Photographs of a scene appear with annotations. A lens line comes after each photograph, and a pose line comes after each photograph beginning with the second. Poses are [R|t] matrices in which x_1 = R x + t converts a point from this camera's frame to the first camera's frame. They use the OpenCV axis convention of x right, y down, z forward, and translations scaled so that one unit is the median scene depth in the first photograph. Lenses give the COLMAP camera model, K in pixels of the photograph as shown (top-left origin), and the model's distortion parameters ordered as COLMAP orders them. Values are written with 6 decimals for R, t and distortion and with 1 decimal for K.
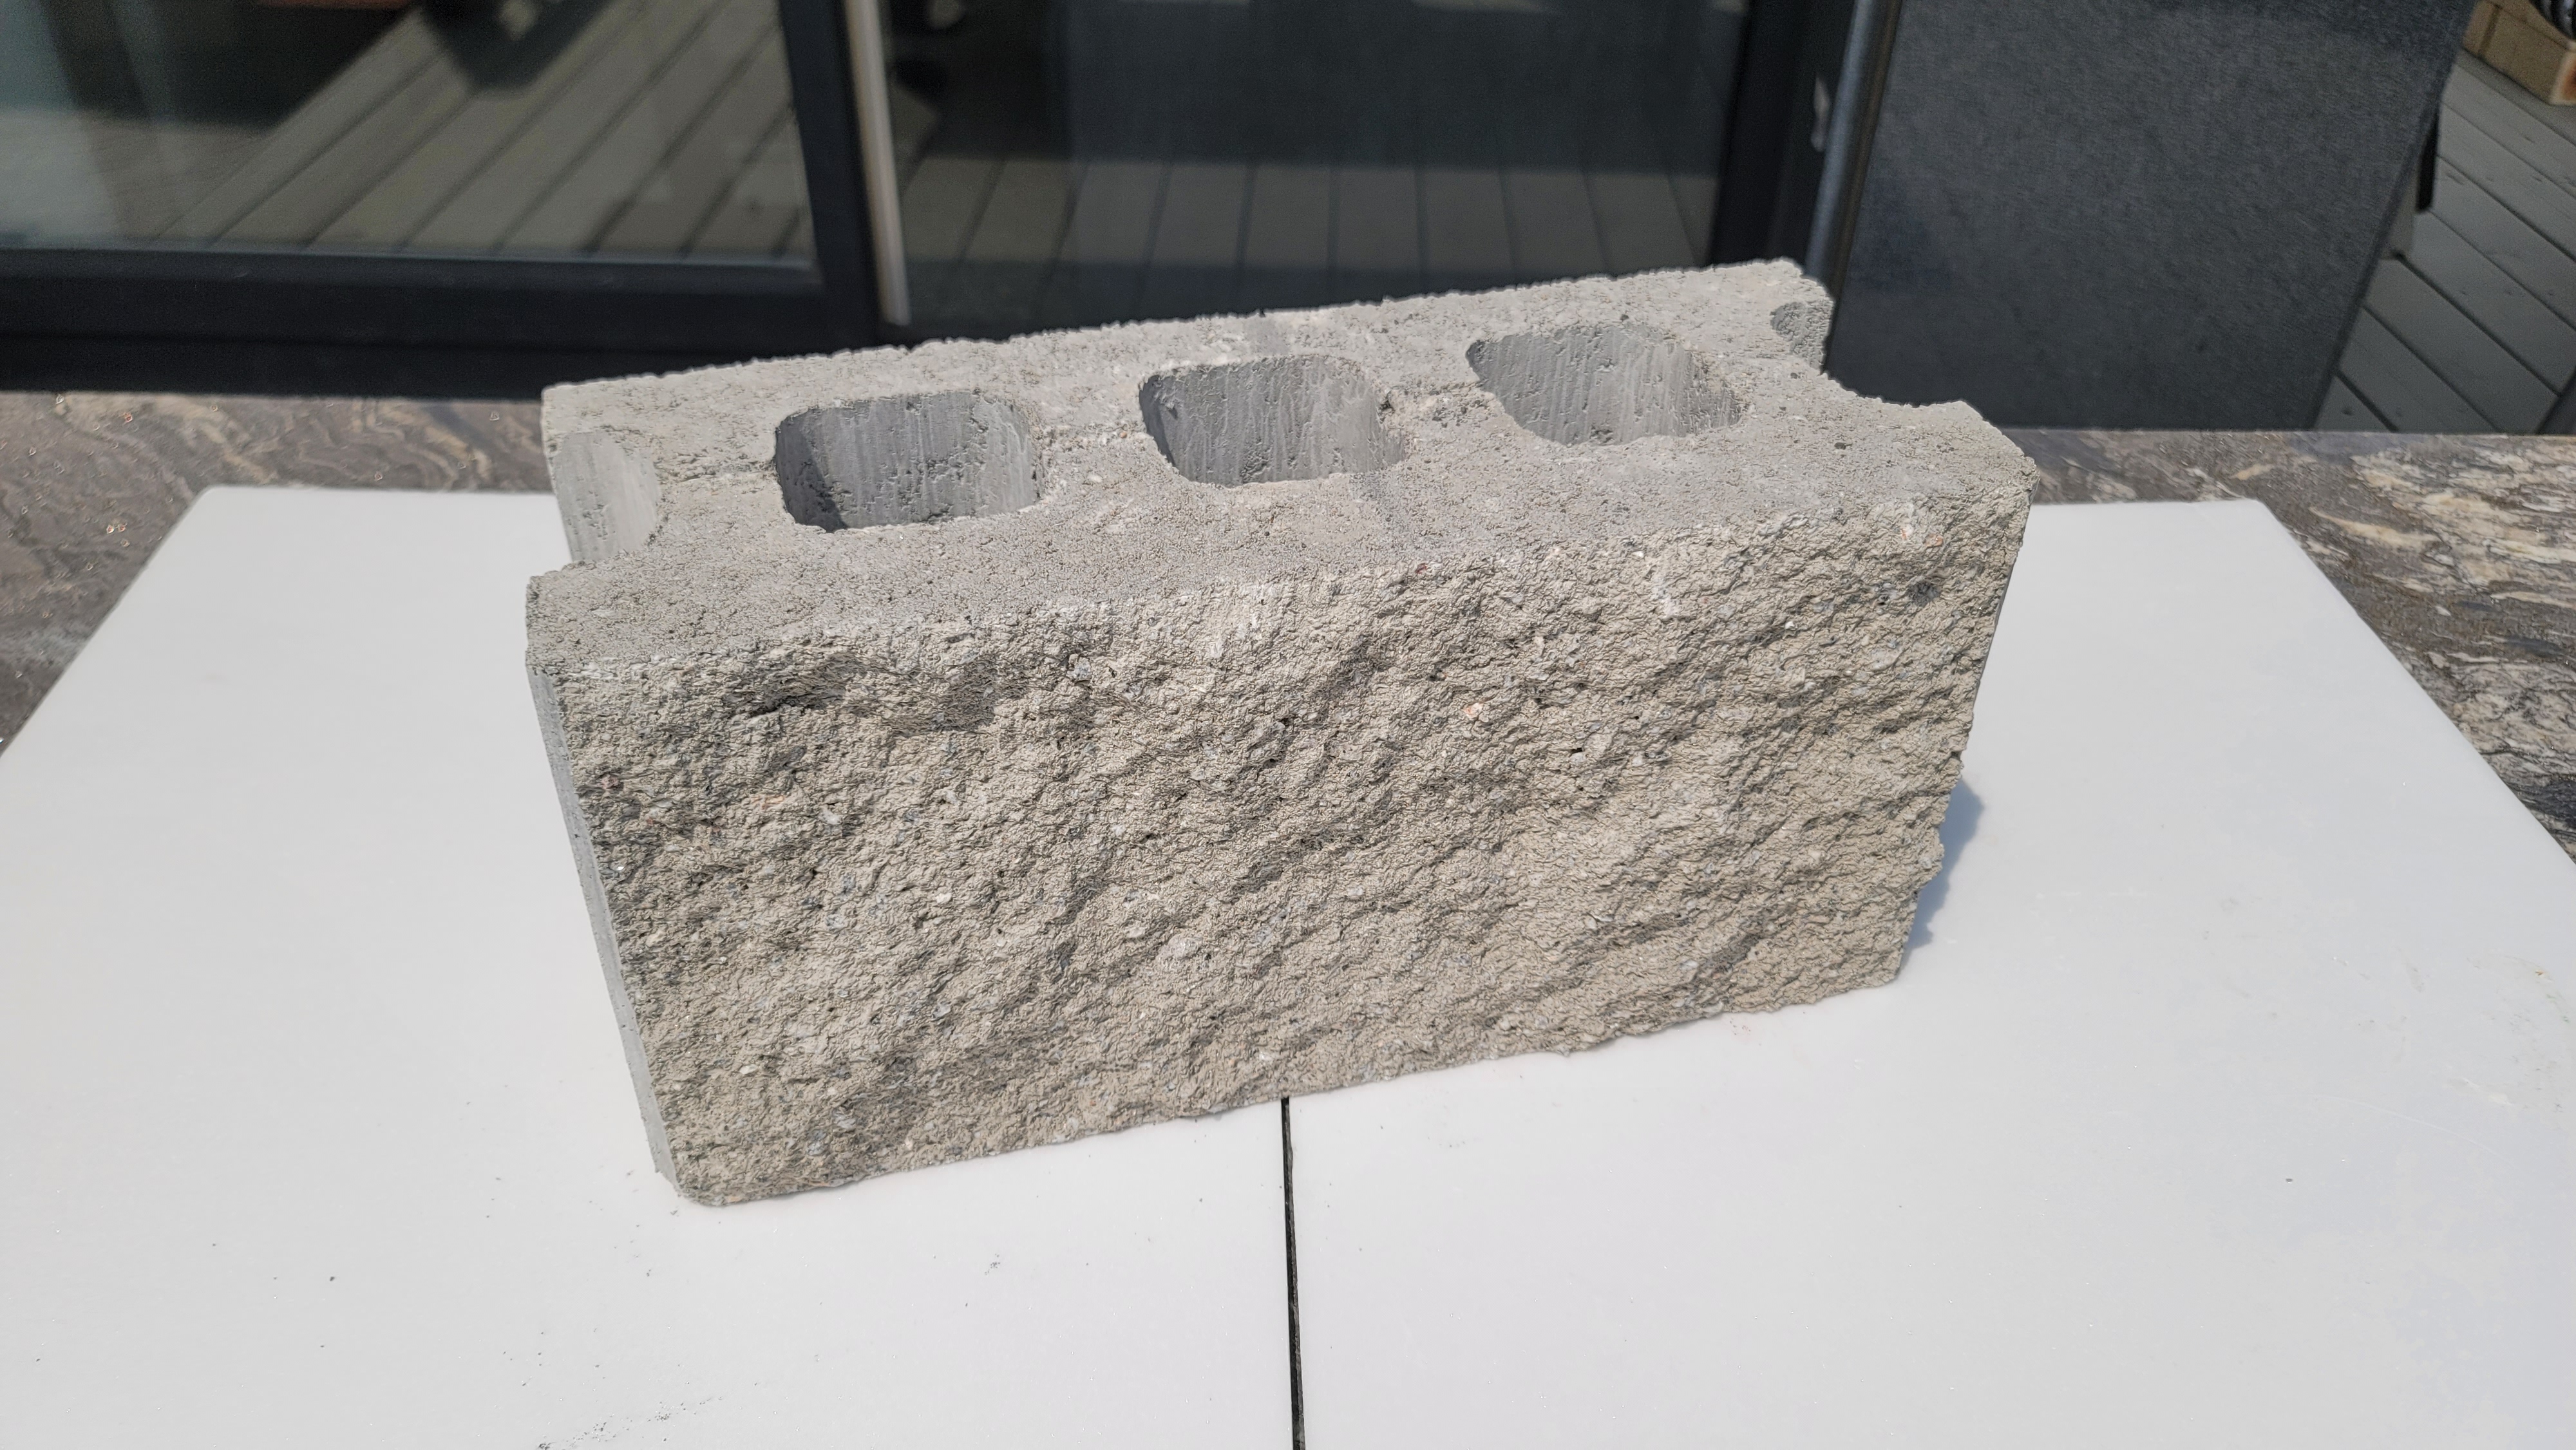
lens RADIAL K [[1926.4, 0, 1278.6], [0, 1926.4, 685.3], [0, 0, 1]] dist [0.090342, -0.151101]
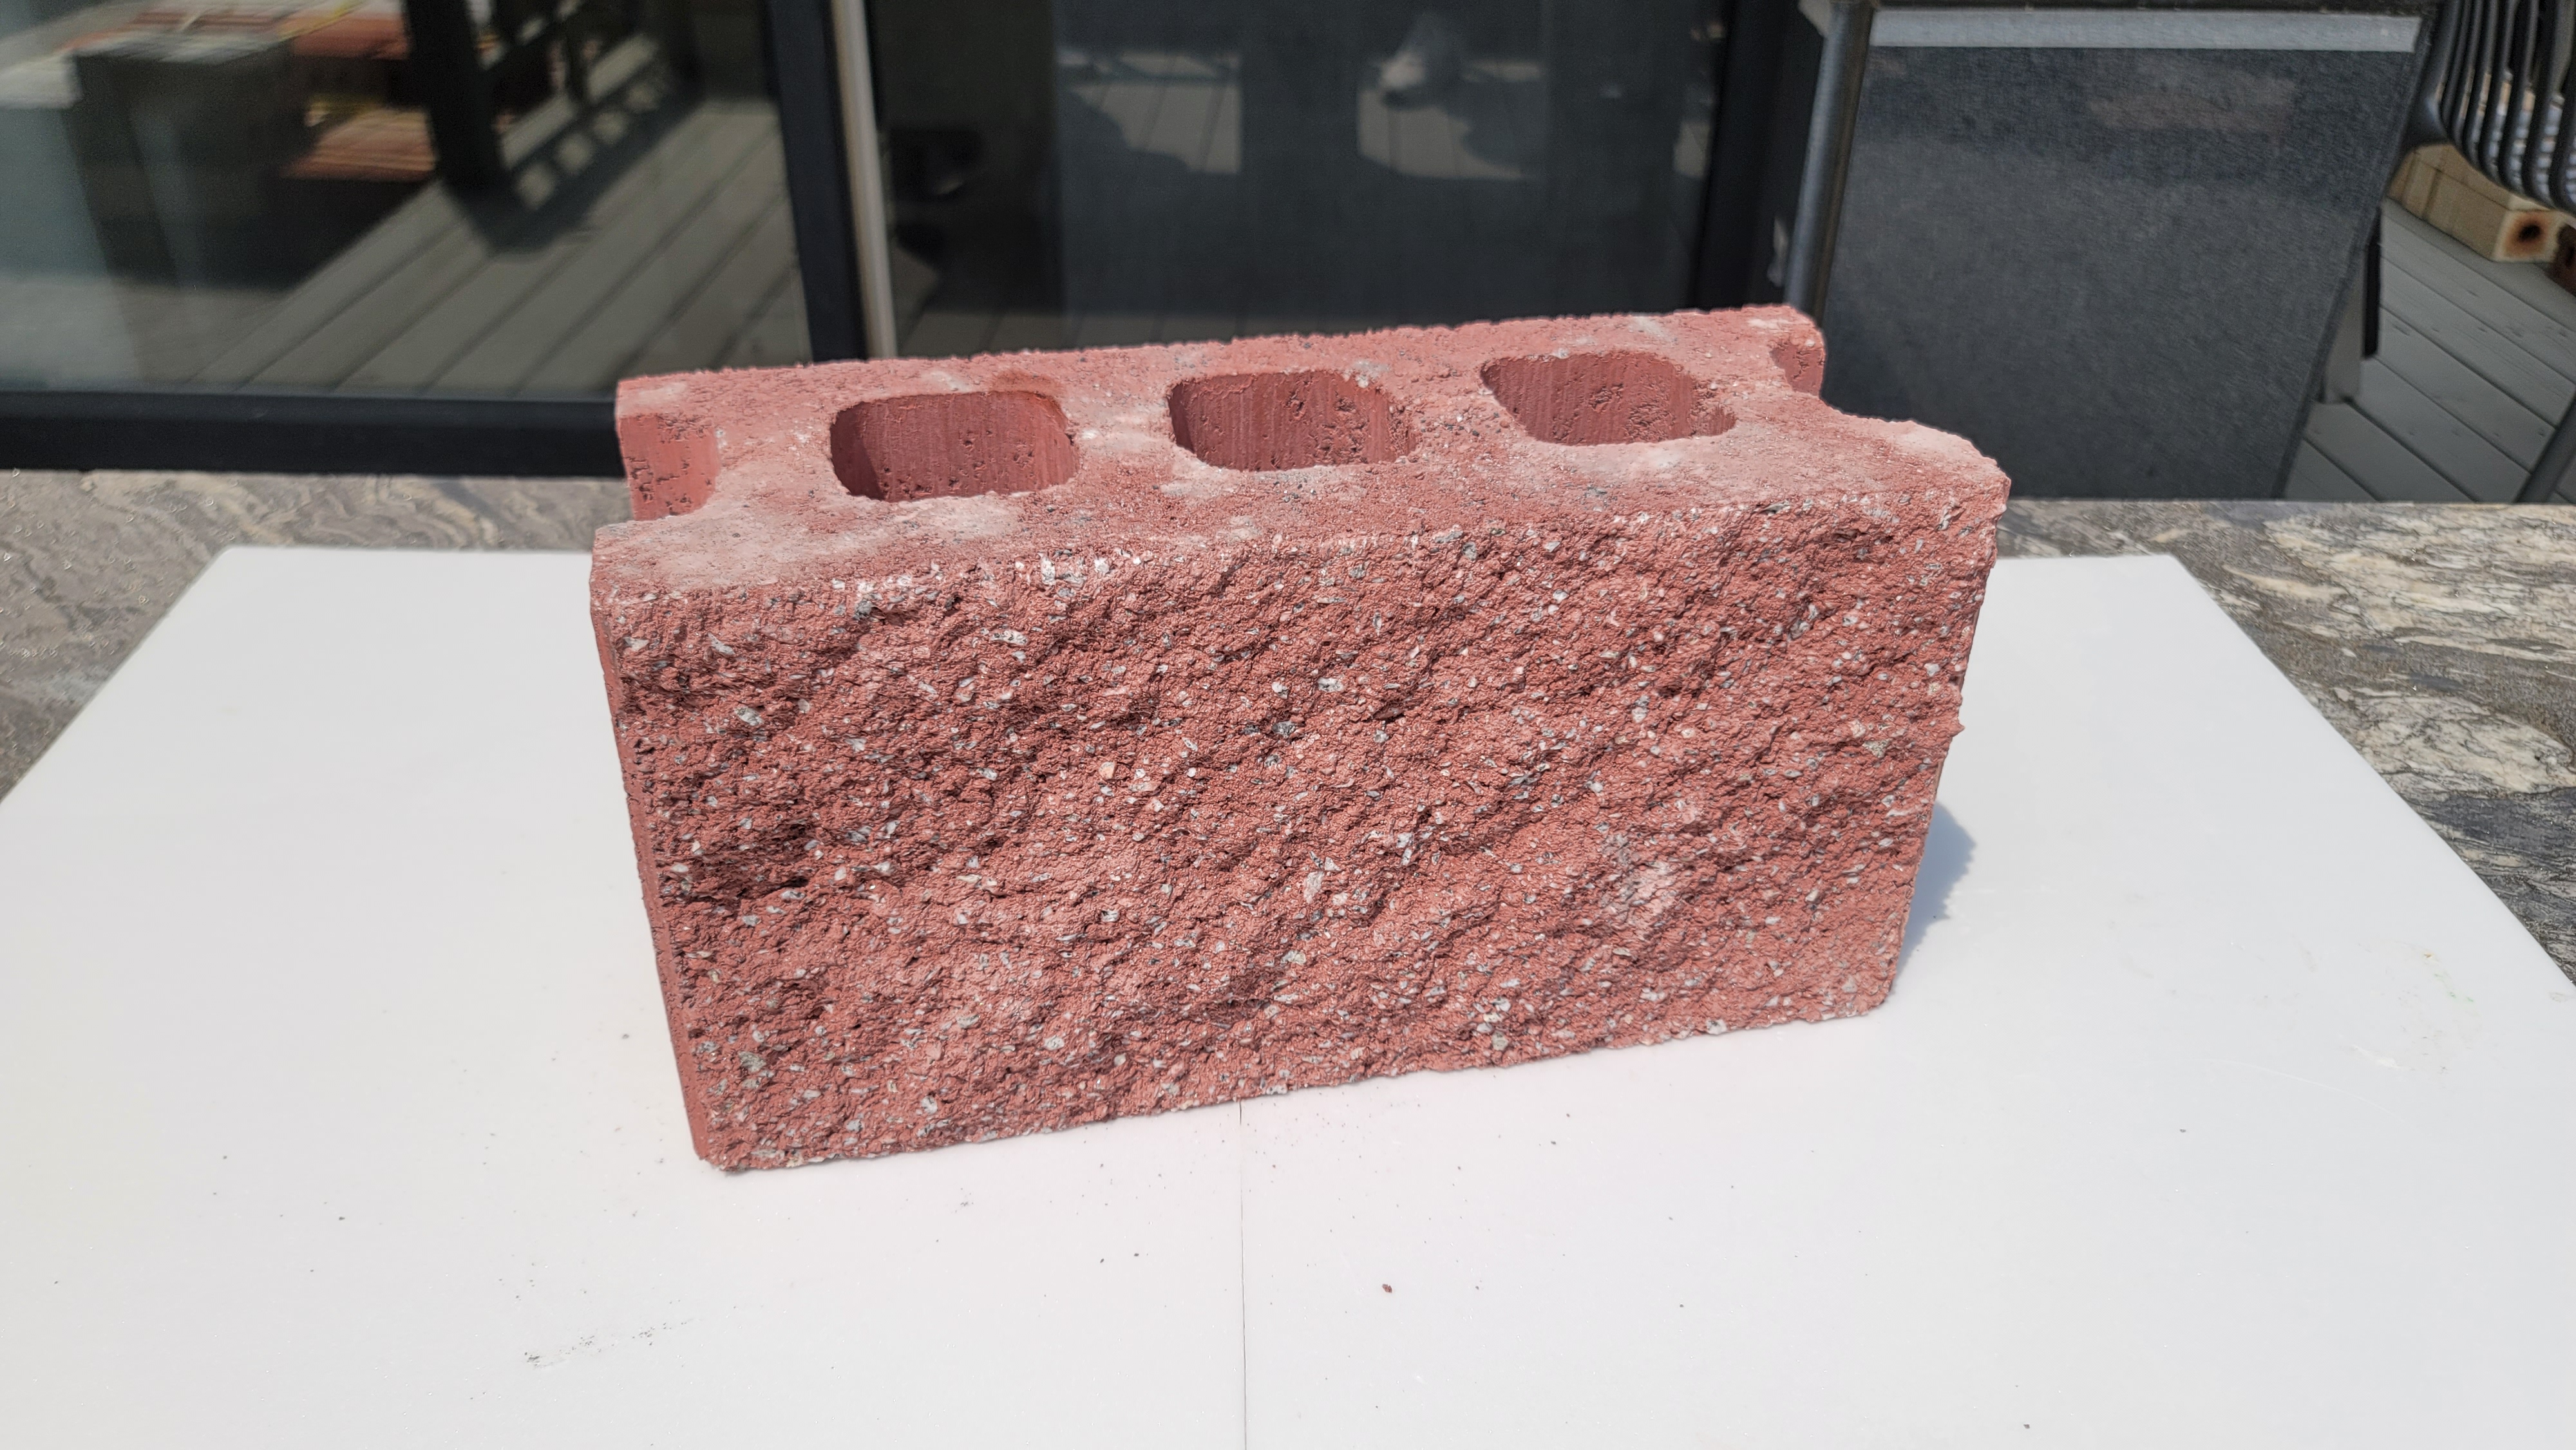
lens RADIAL K [[2012.3, 0, 1334.8], [0, 2012.3, 842.0], [0, 0, 1]] dist [0.061311, -0.112882]
pose [[0.999921, -0.005023, 0.011482, 0.032253], [0.005885, 0.997066, -0.076315, 0.137303], [-0.011065, 0.076376, 0.997018, -0.078313]]
